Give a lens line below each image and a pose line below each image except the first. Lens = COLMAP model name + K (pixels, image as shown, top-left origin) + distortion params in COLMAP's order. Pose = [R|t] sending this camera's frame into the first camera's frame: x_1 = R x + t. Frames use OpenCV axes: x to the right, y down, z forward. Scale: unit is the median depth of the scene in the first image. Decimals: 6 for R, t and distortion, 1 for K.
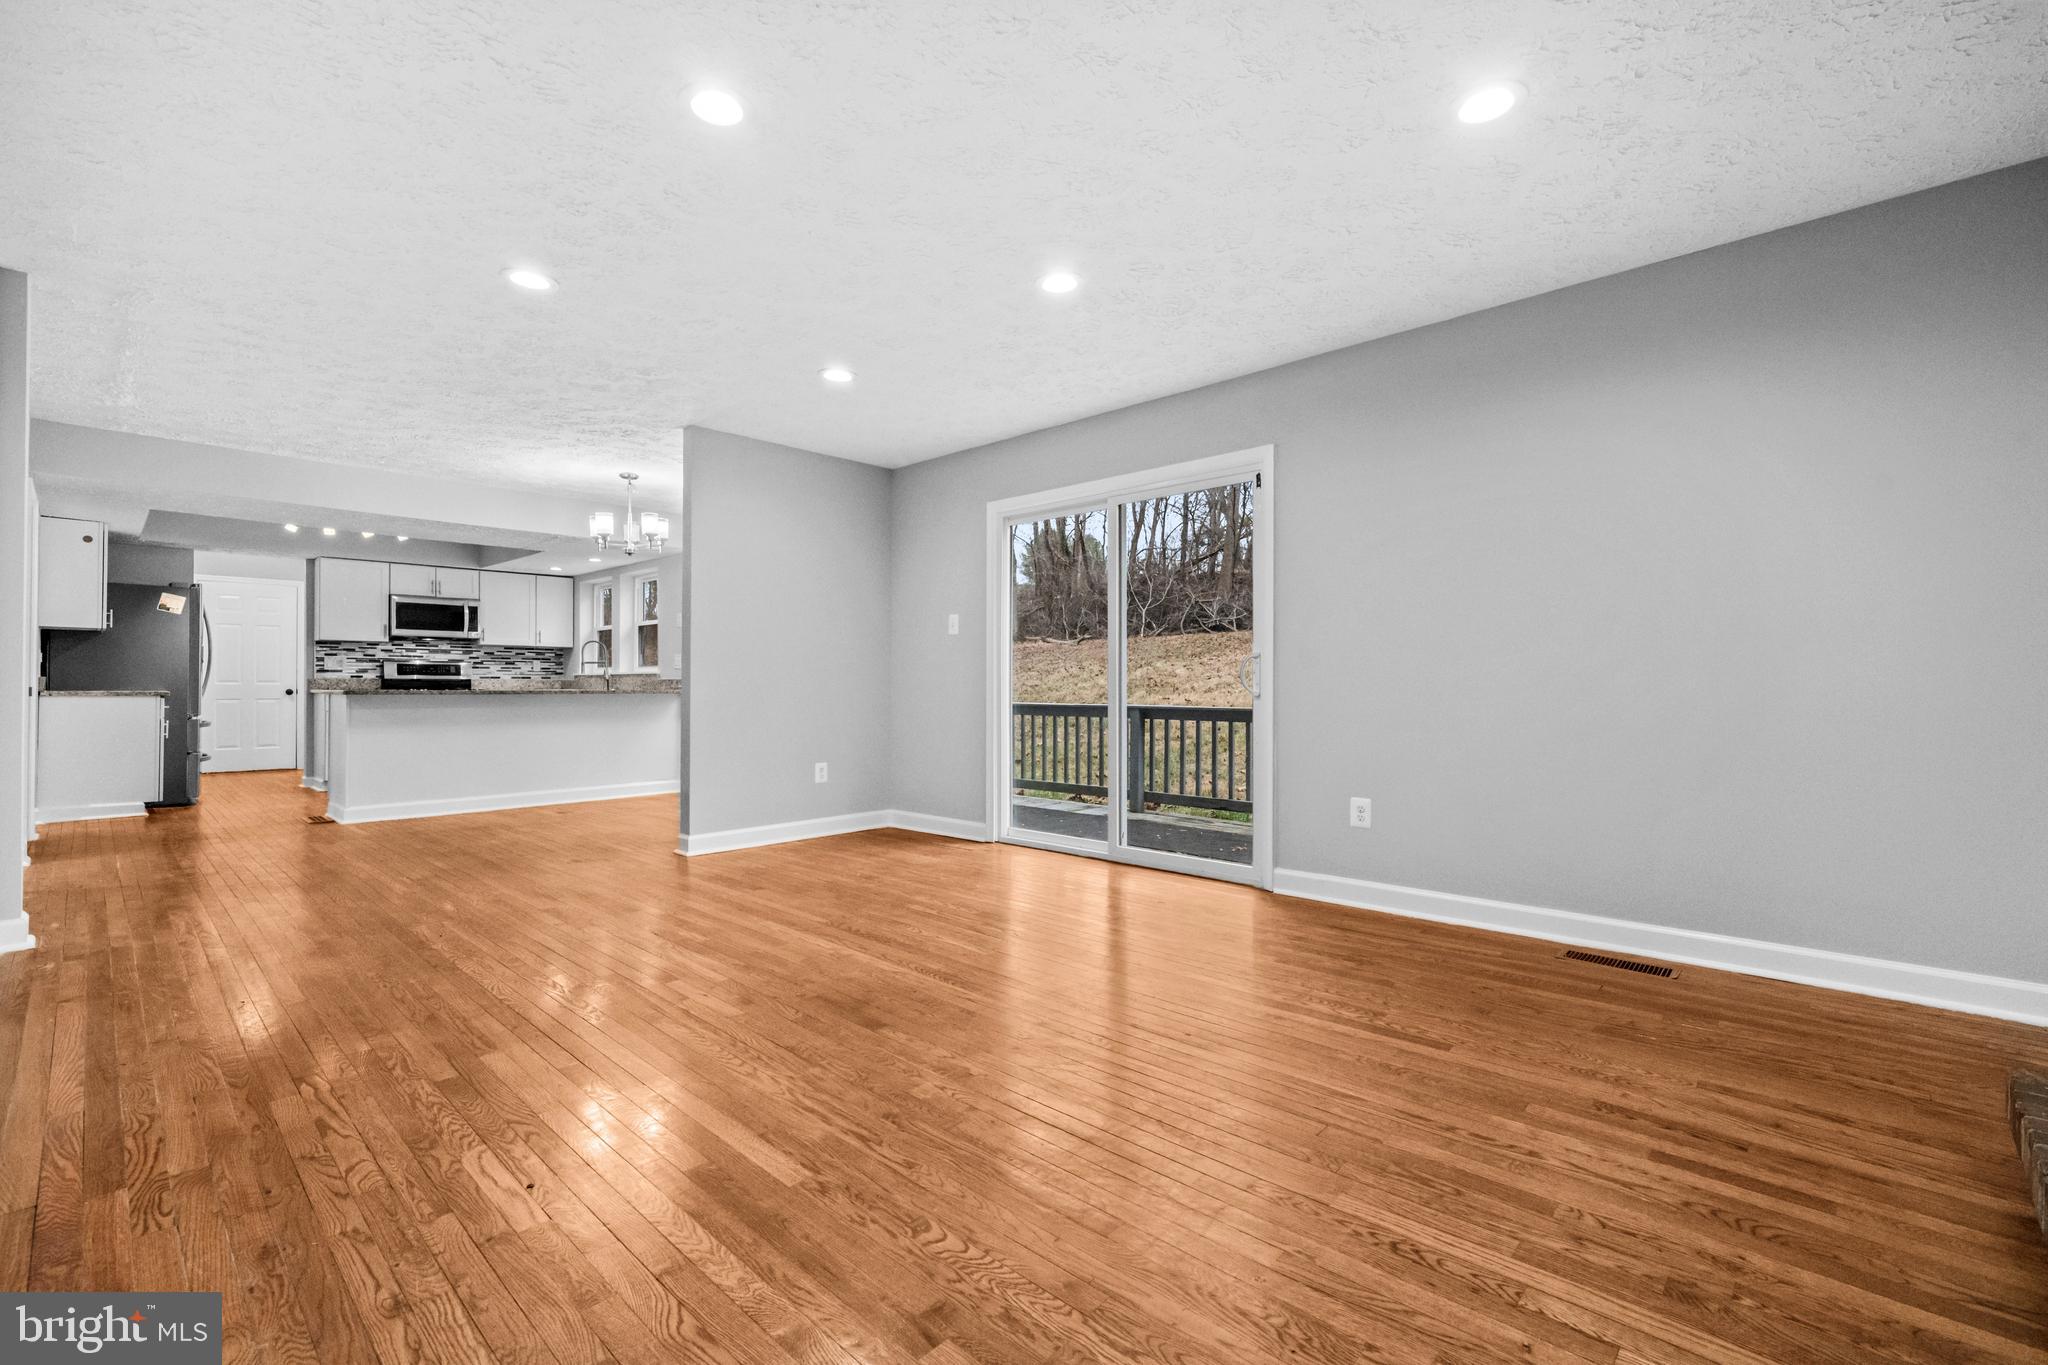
lens RADIAL K [[892.0, 0, 1024.0], [0, 892.0, 682.5], [0, 0, 1]] dist [0.000103, -0.000024]
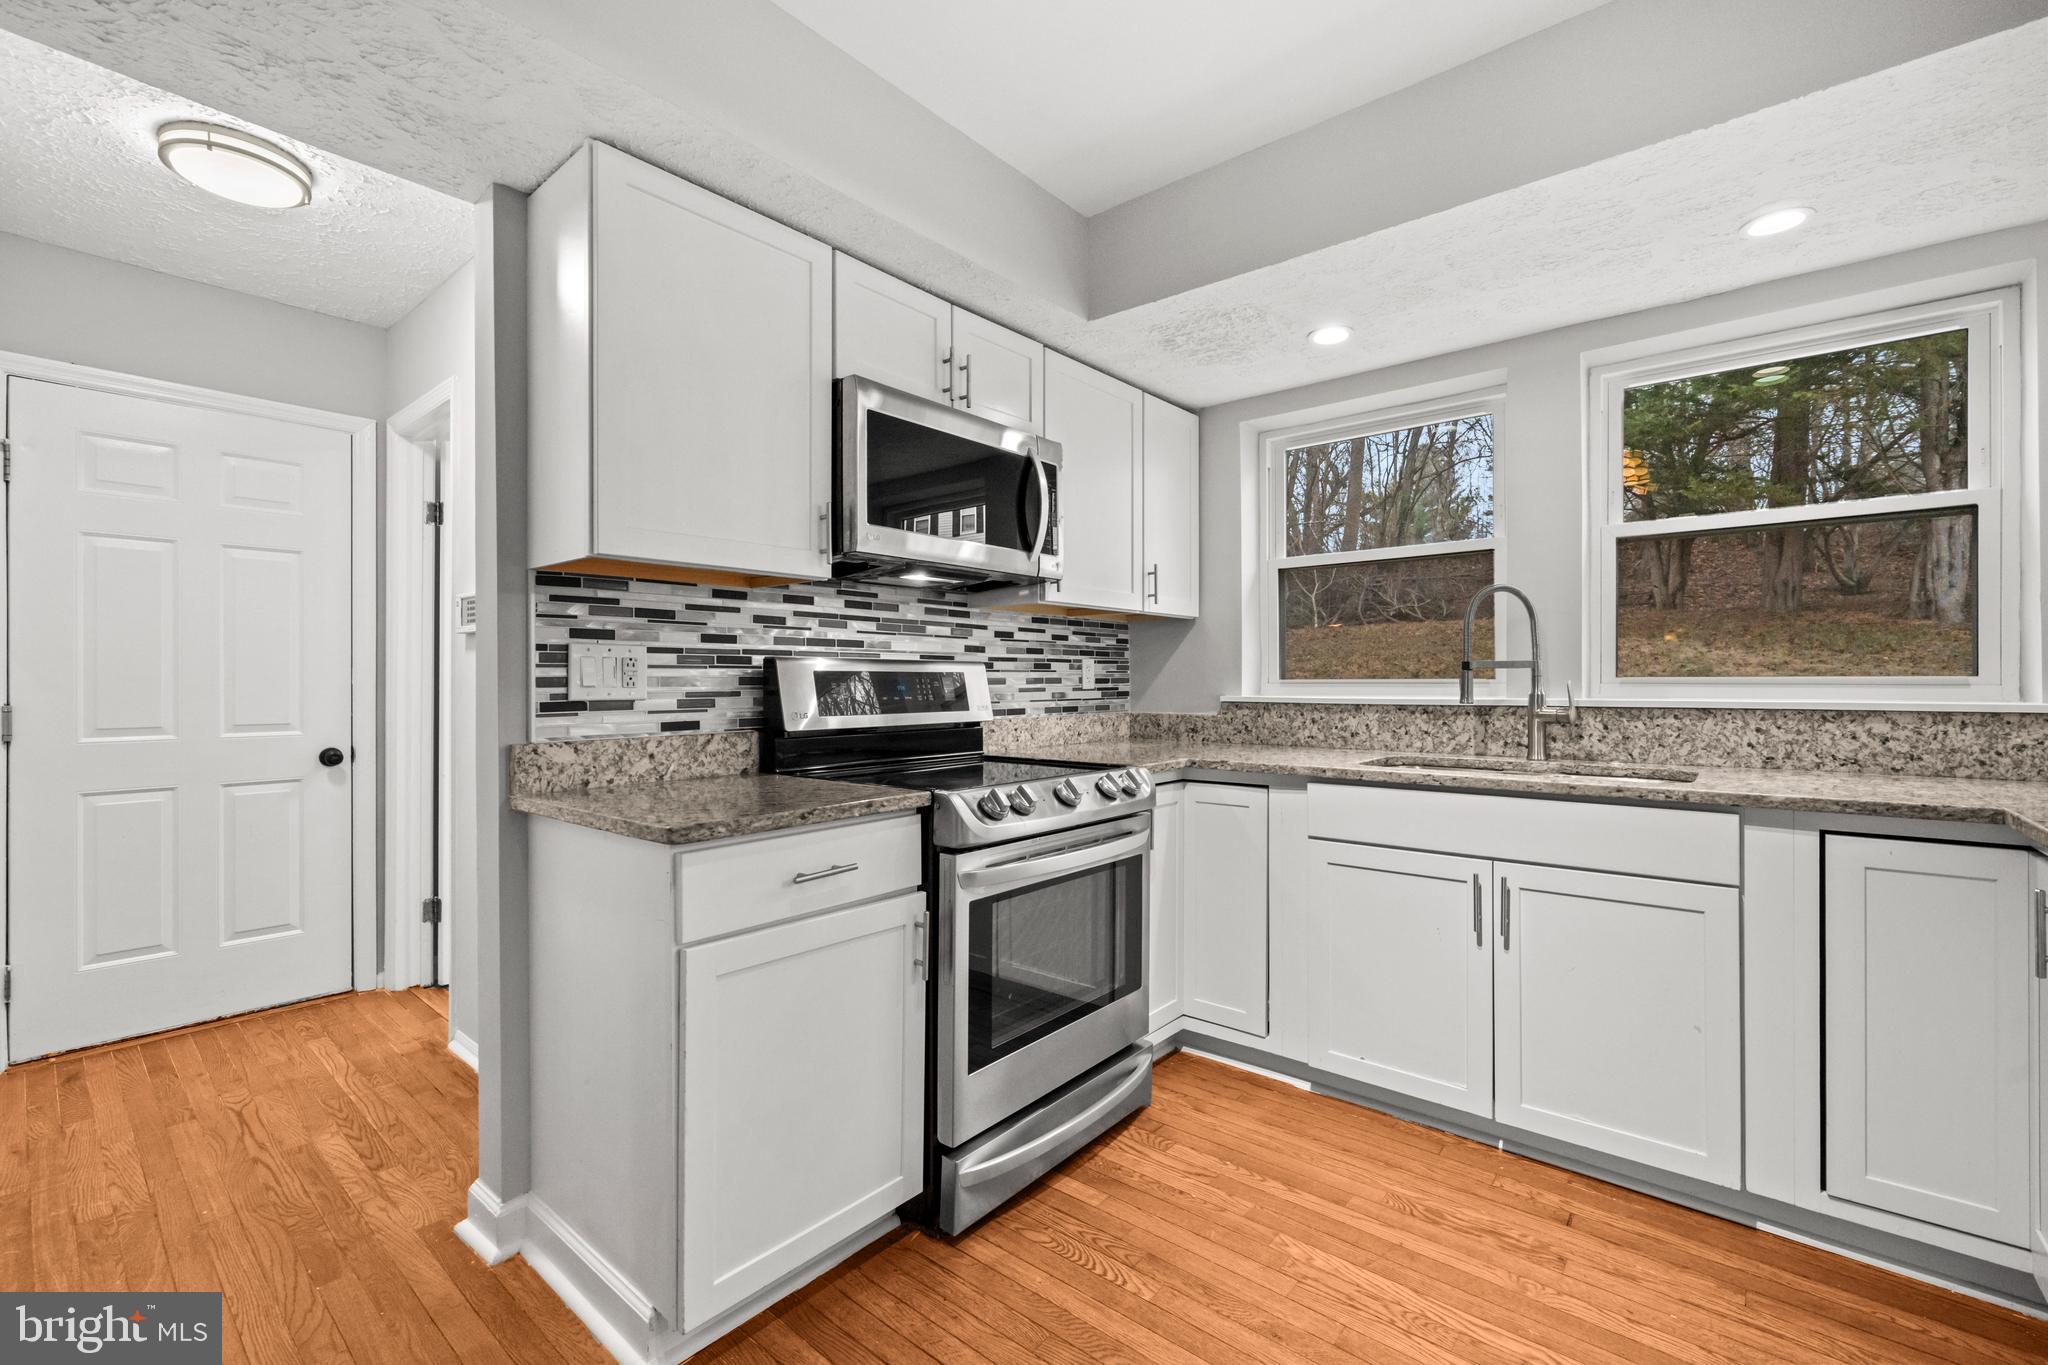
lens RADIAL K [[869.4, 0, 1026.5], [0, 869.4, 671.8], [0, 0, 1]] dist [-0.000769, -0.000228]
pose [[0.998513, -0.005629, 0.054230, -0.658542], [0.006073, 0.999949, -0.008022, -0.018527], [-0.054182, 0.008339, 0.998496, 0.750764]]
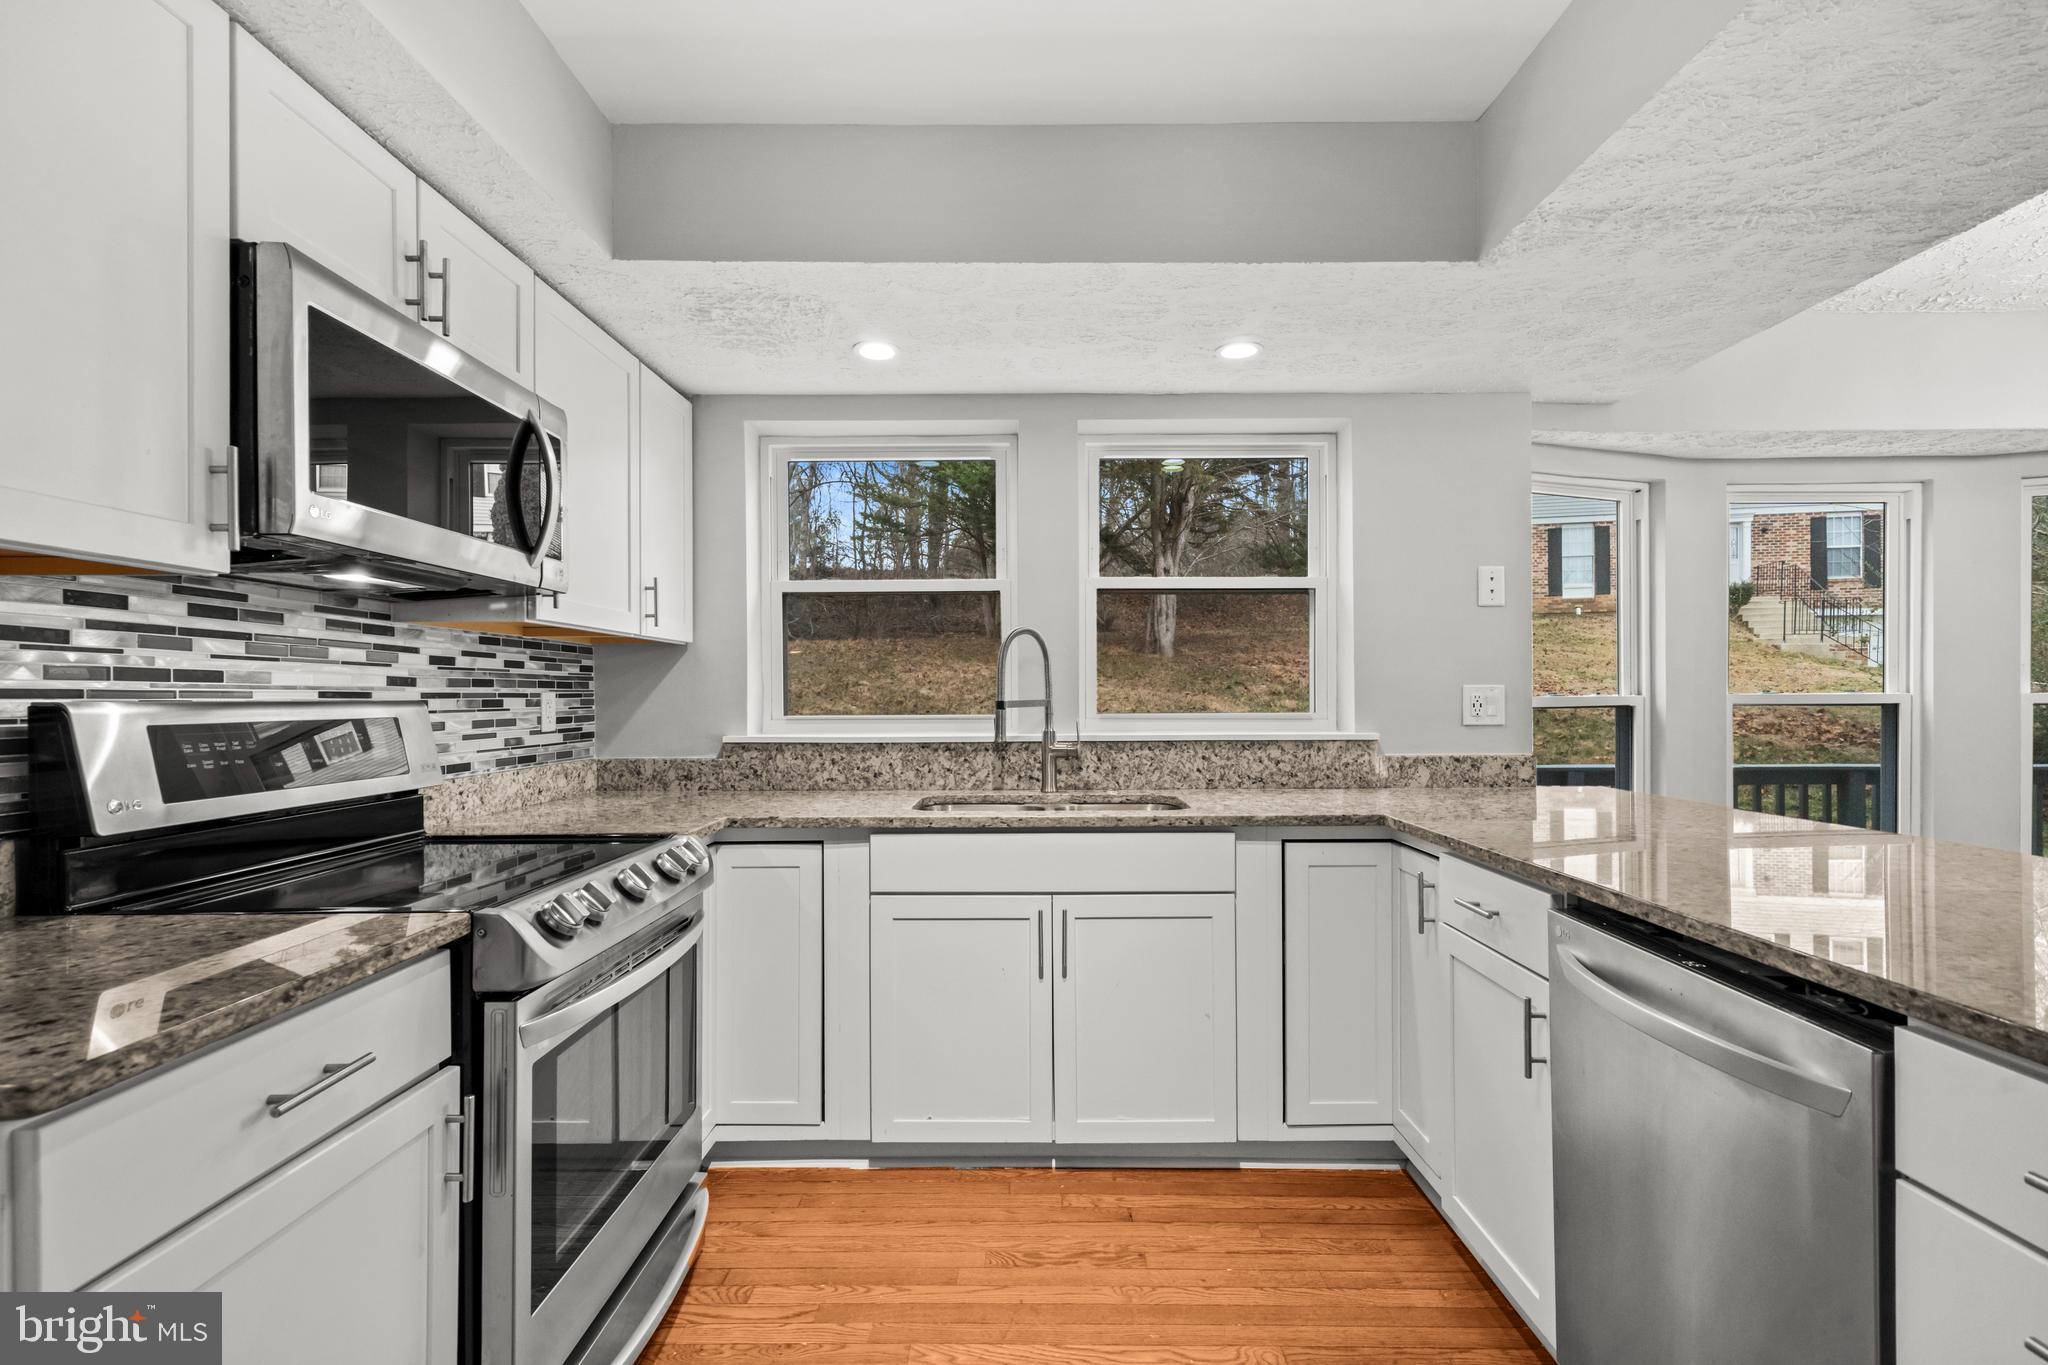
lens RADIAL K [[933.0, 0, 1027.9], [0, 933.0, 691.0], [0, 0, 1]] dist [0.000782, 0.000067]
pose [[0.733976, -0.003235, 0.679168, -0.704263], [0.005337, 0.999985, -0.001006, -0.026087], [-0.679154, 0.004363, 0.733982, 0.789484]]
